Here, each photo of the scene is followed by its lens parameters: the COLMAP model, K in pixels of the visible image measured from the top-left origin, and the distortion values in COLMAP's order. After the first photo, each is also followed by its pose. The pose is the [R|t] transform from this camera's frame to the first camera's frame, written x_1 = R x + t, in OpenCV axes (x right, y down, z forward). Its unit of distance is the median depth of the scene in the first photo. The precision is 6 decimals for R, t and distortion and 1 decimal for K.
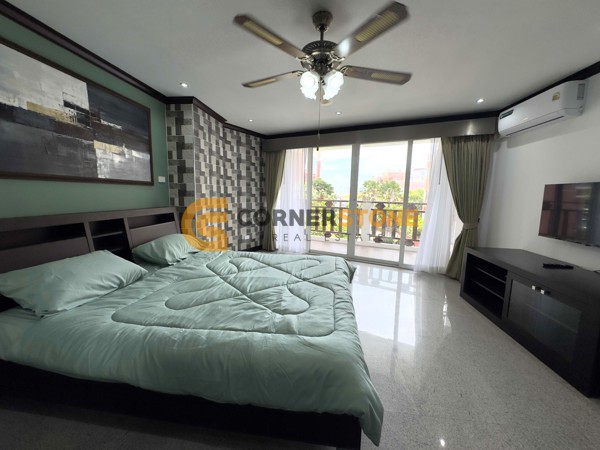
lens RADIAL K [[240.9, 0, 300.0], [0, 240.9, 225.0], [0, 0, 1]] dist [-0.012505, -0.000045]
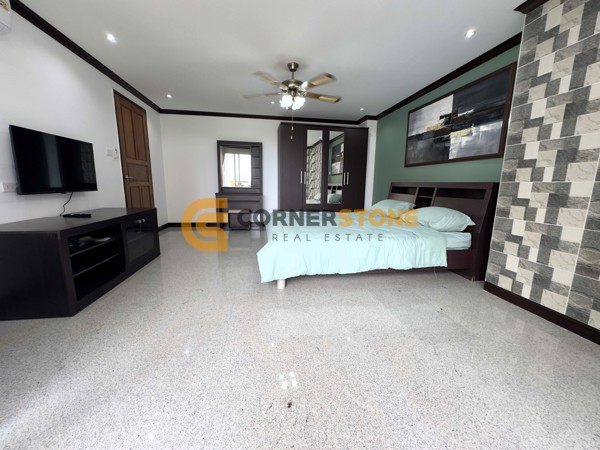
lens RADIAL K [[240.9, 0, 300.0], [0, 240.9, 225.0], [0, 0, 1]] dist [-0.012505, -0.000045]
pose [[-0.963842, 0.006286, -0.266400, 0.380108], [-0.073267, 0.954939, 0.287615, -0.162714], [0.256204, 0.296734, -0.919950, 2.144159]]
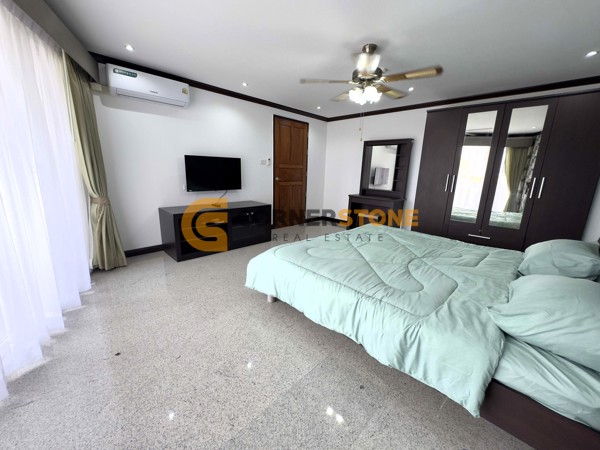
lens RADIAL K [[240.9, 0, 300.0], [0, 240.9, 225.0], [0, 0, 1]] dist [-0.012505, -0.000045]
pose [[-0.781225, -0.181586, 0.597255, -0.445829], [0.035126, 0.942454, 0.332485, -0.242439], [-0.623261, 0.280725, -0.729890, 1.844516]]
